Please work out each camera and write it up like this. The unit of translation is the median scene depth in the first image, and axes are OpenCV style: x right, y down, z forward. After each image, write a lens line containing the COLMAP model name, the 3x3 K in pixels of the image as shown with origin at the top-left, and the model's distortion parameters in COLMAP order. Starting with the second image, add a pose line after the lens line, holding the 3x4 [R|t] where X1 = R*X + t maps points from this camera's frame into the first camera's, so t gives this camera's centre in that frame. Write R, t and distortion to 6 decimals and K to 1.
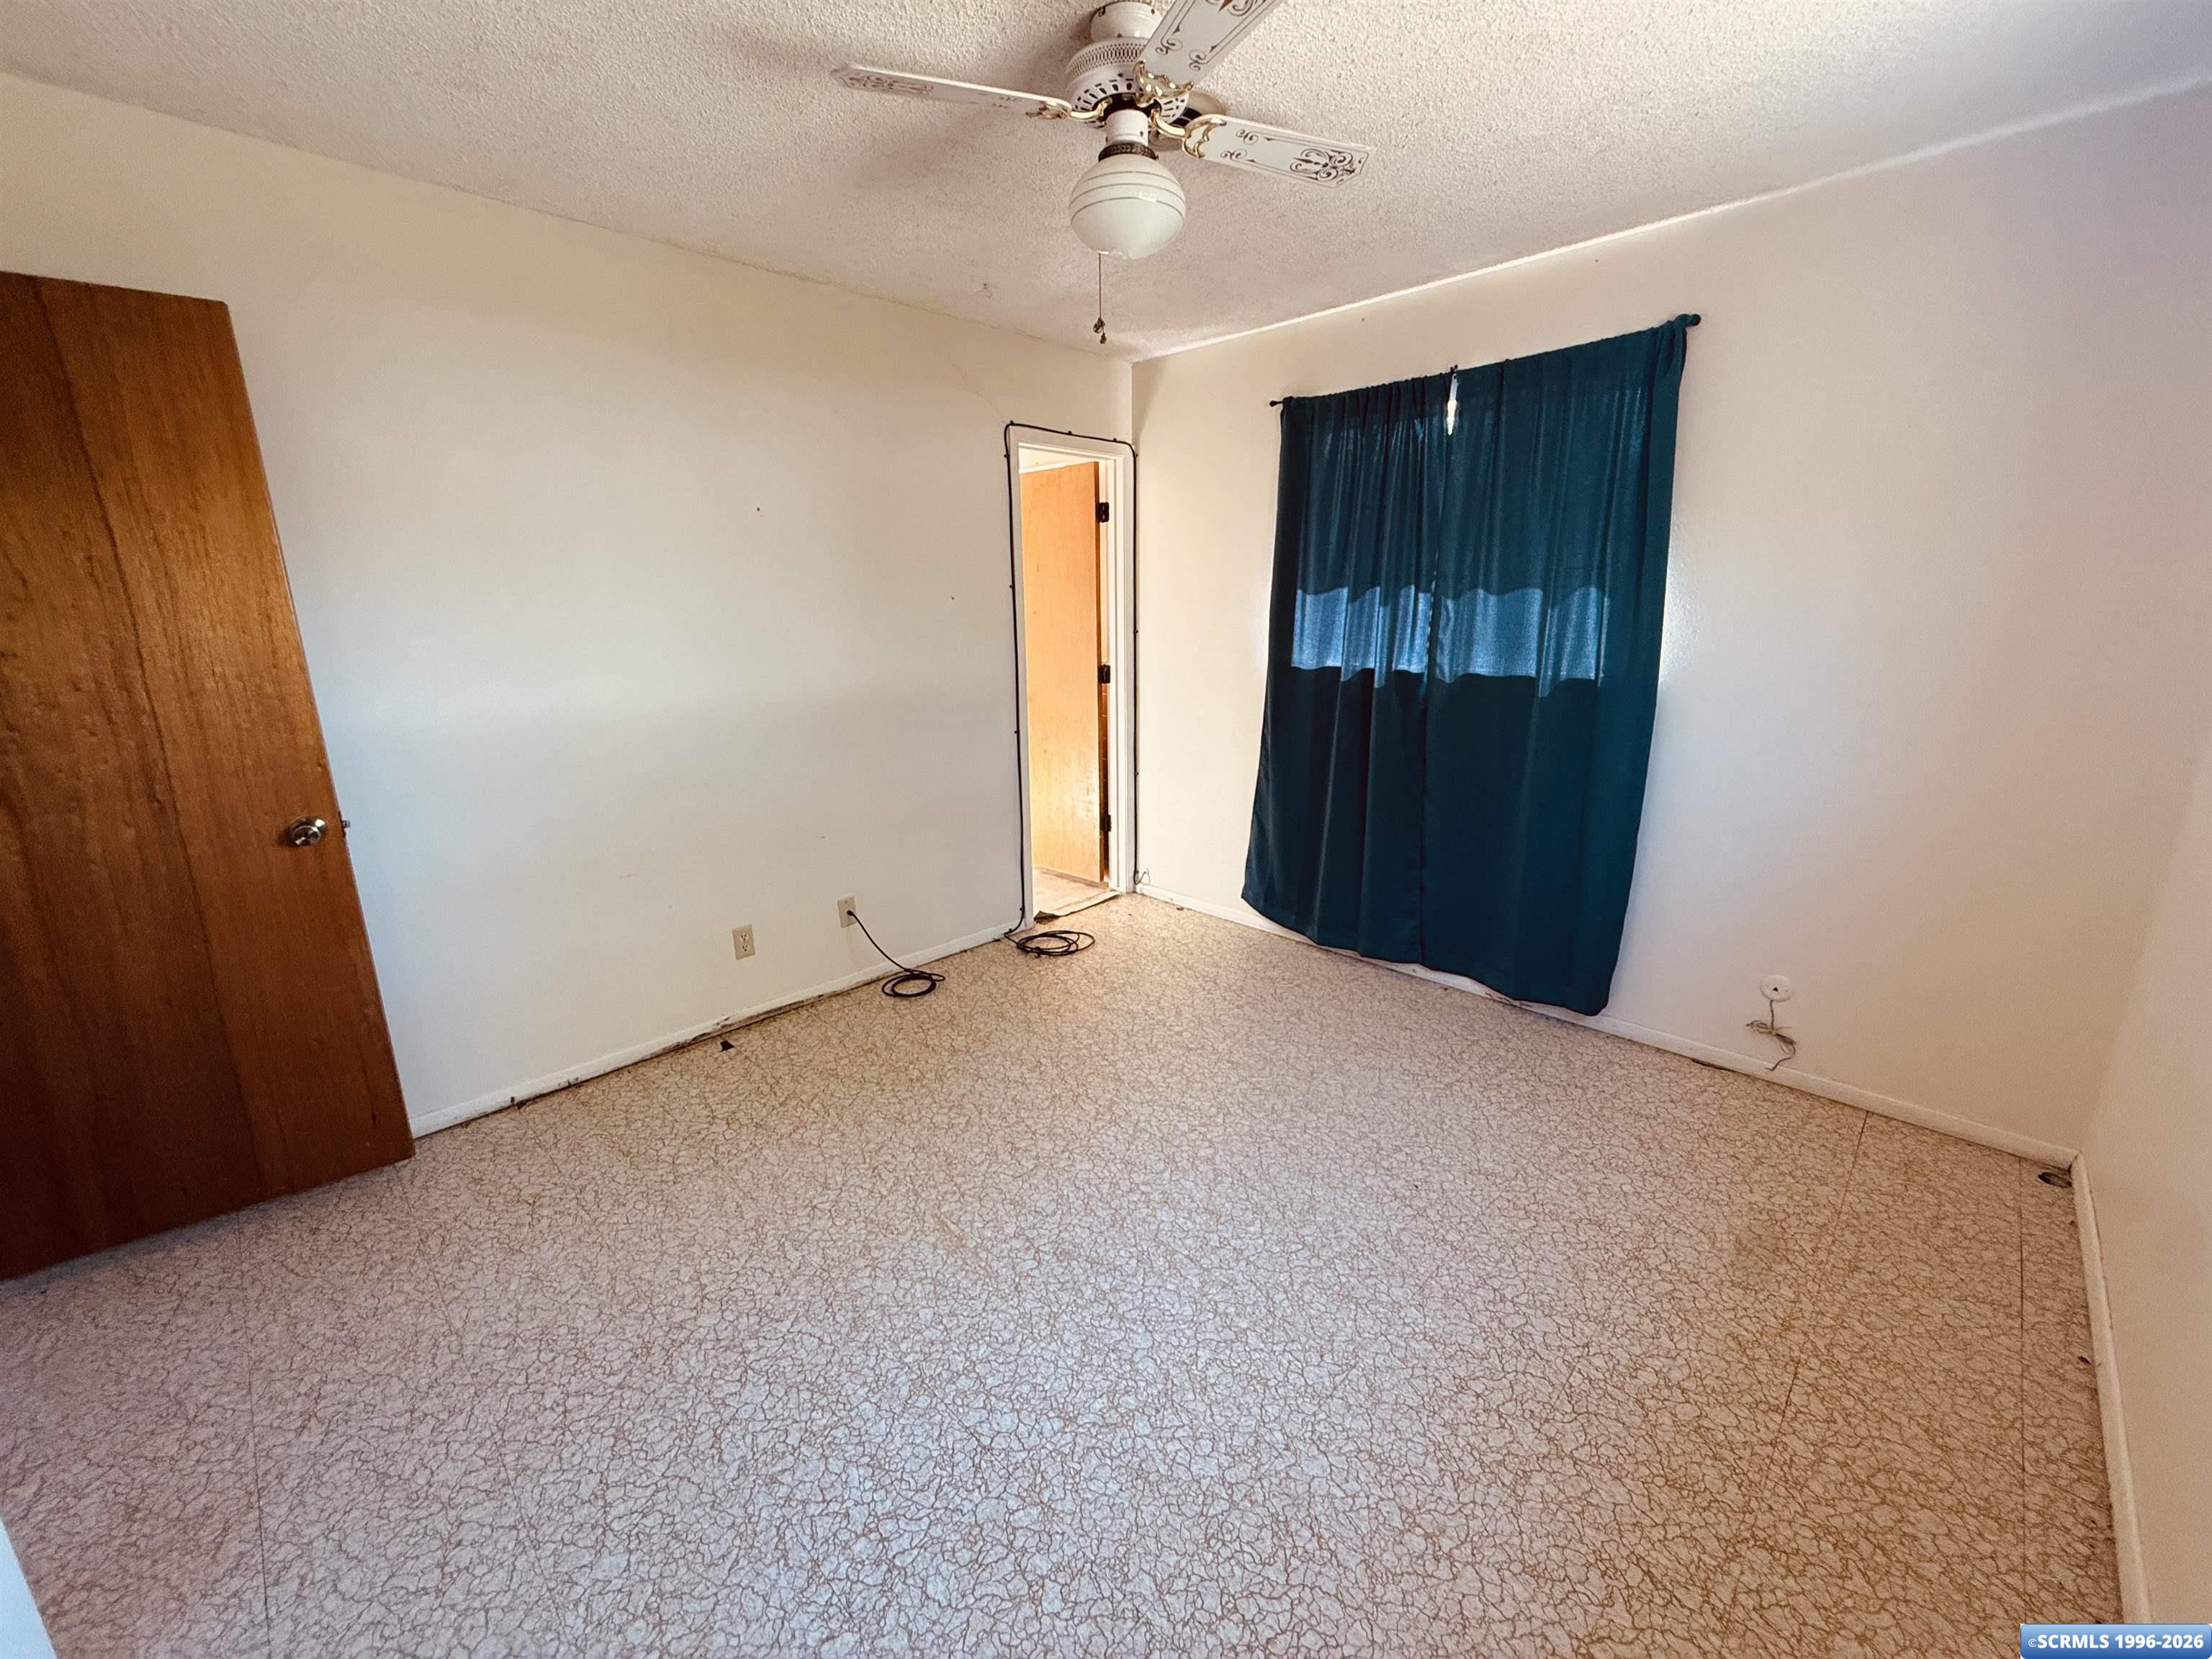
lens RADIAL K [[878.4, 0, 1097.9], [0, 878.4, 827.2], [0, 0, 1]] dist [-0.001197, -0.000202]
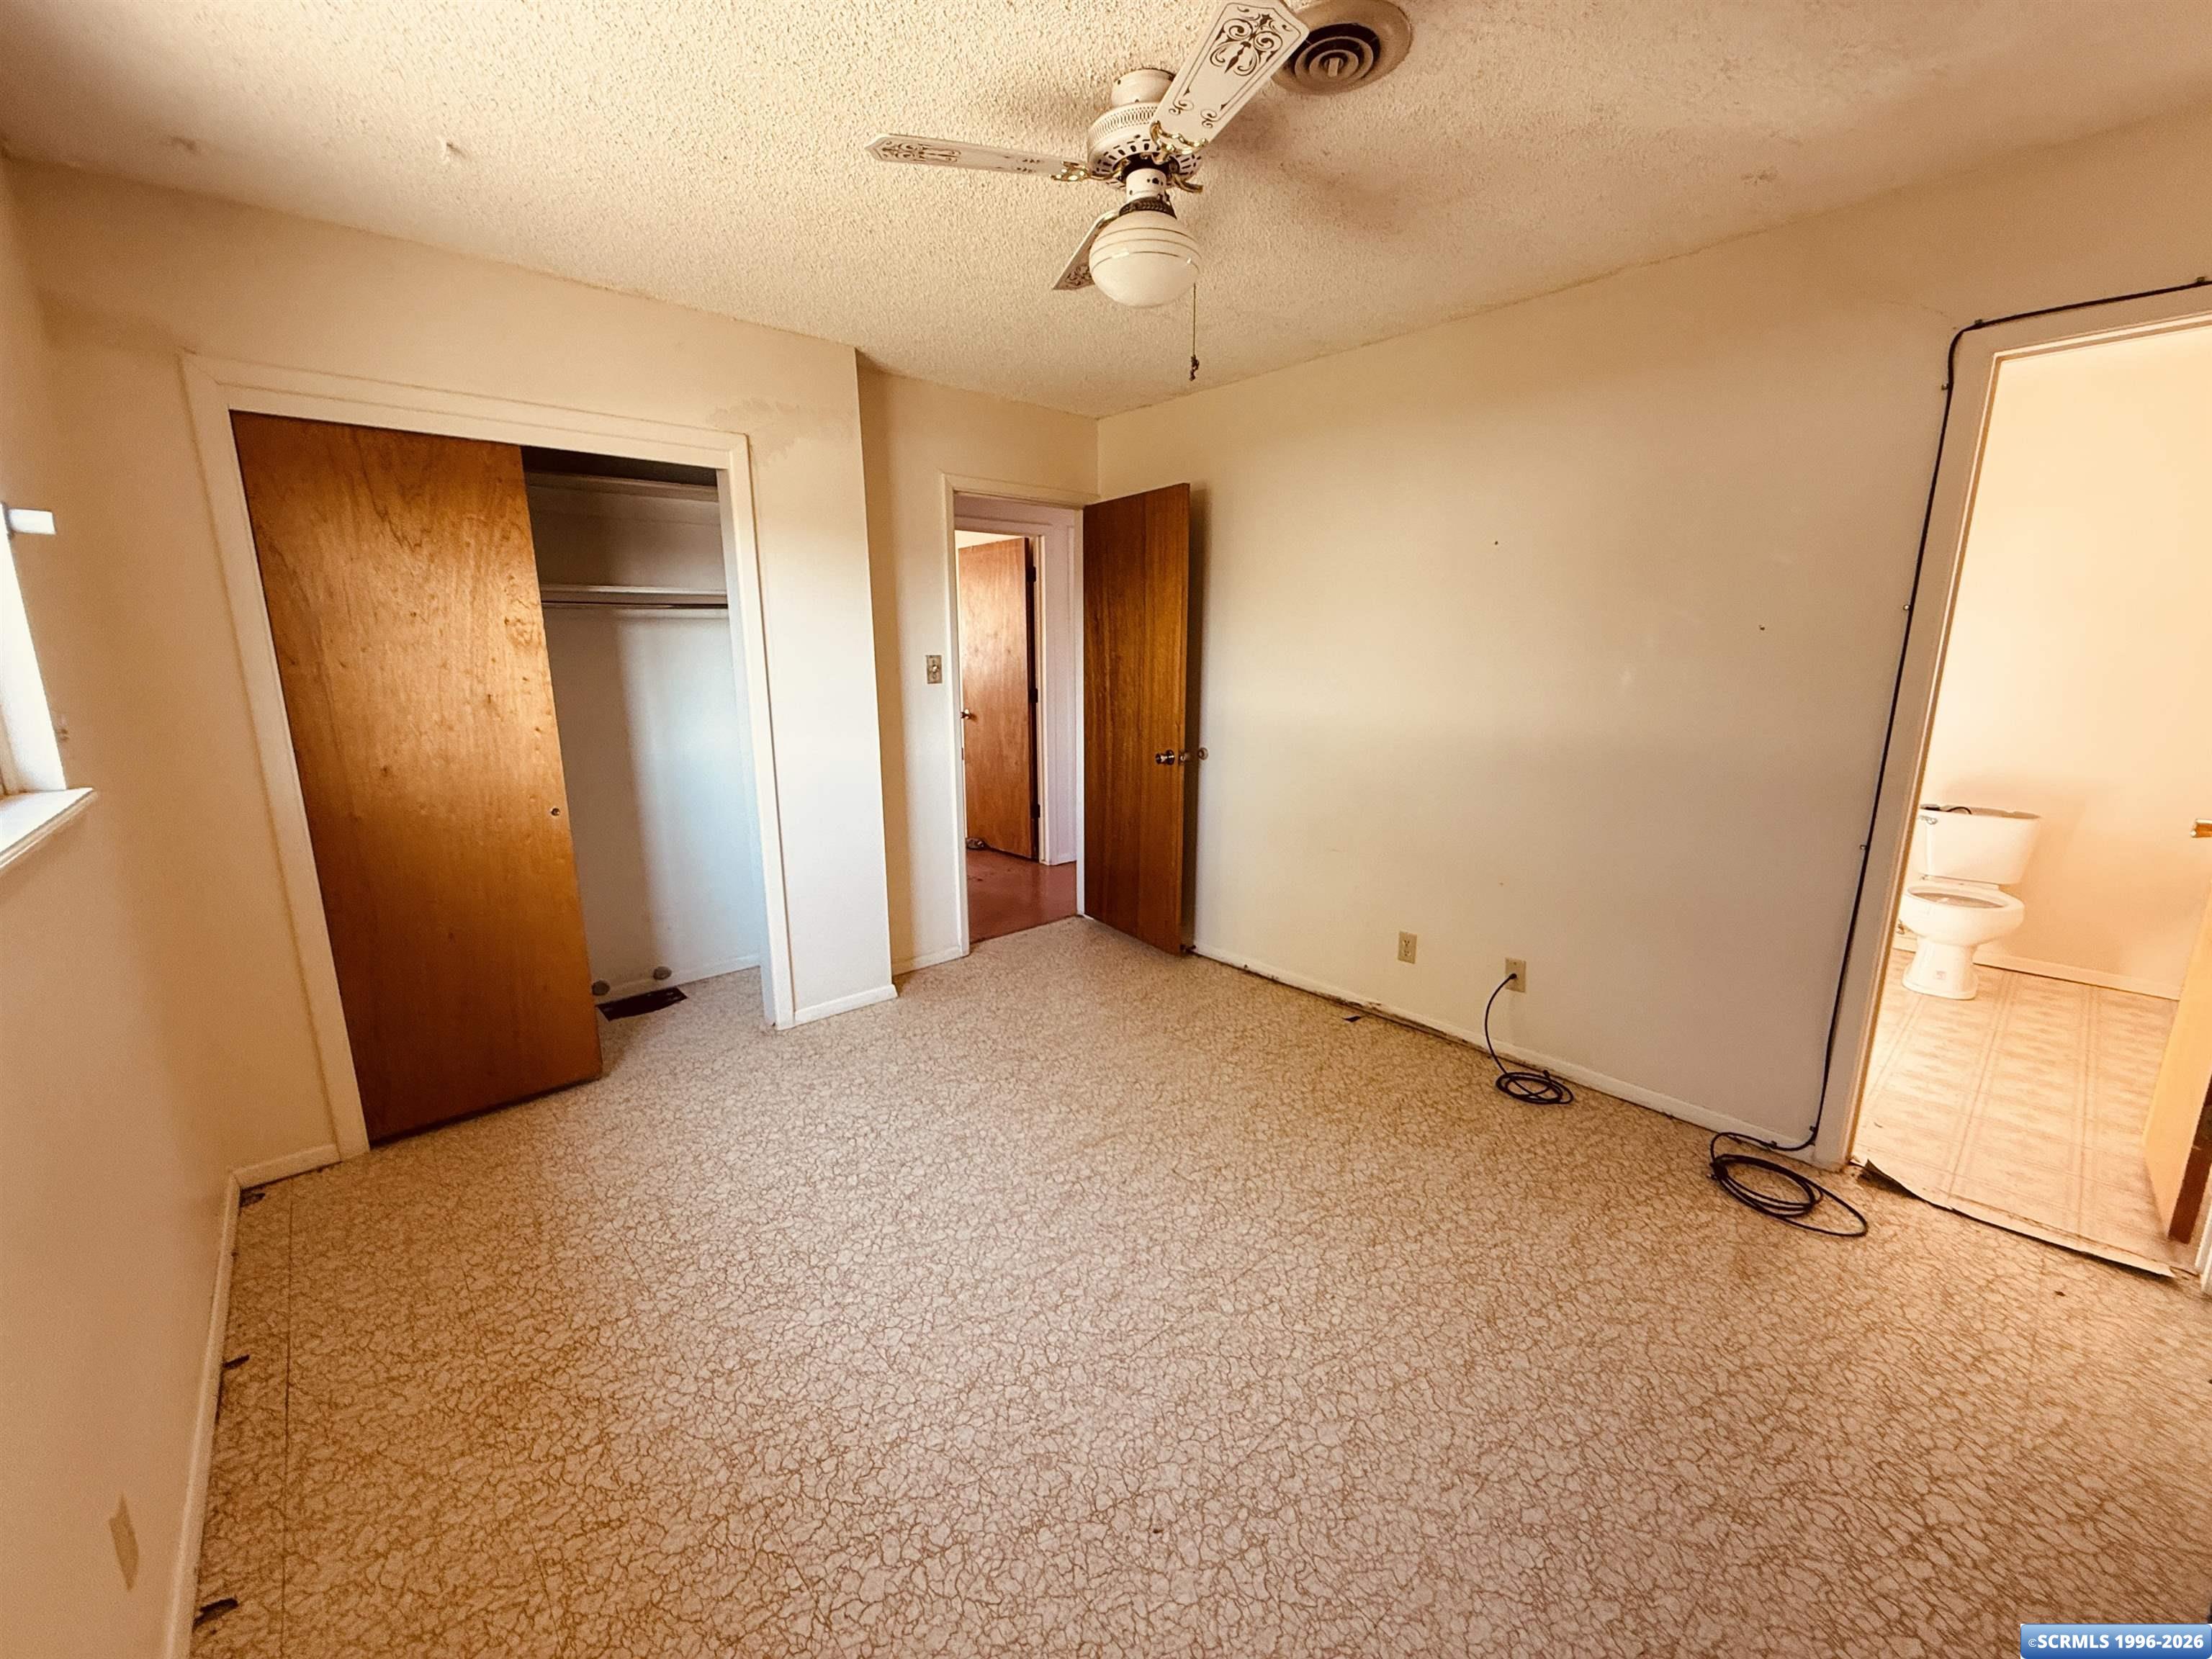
lens RADIAL K [[878.4, 0, 1097.9], [0, 878.4, 827.2], [0, 0, 1]] dist [-0.001197, -0.000202]
pose [[-0.057816, 0.214138, -0.975091, 1.106974], [-0.244562, 0.943926, 0.221795, -0.268401], [0.967909, 0.251293, -0.002204, 1.034748]]
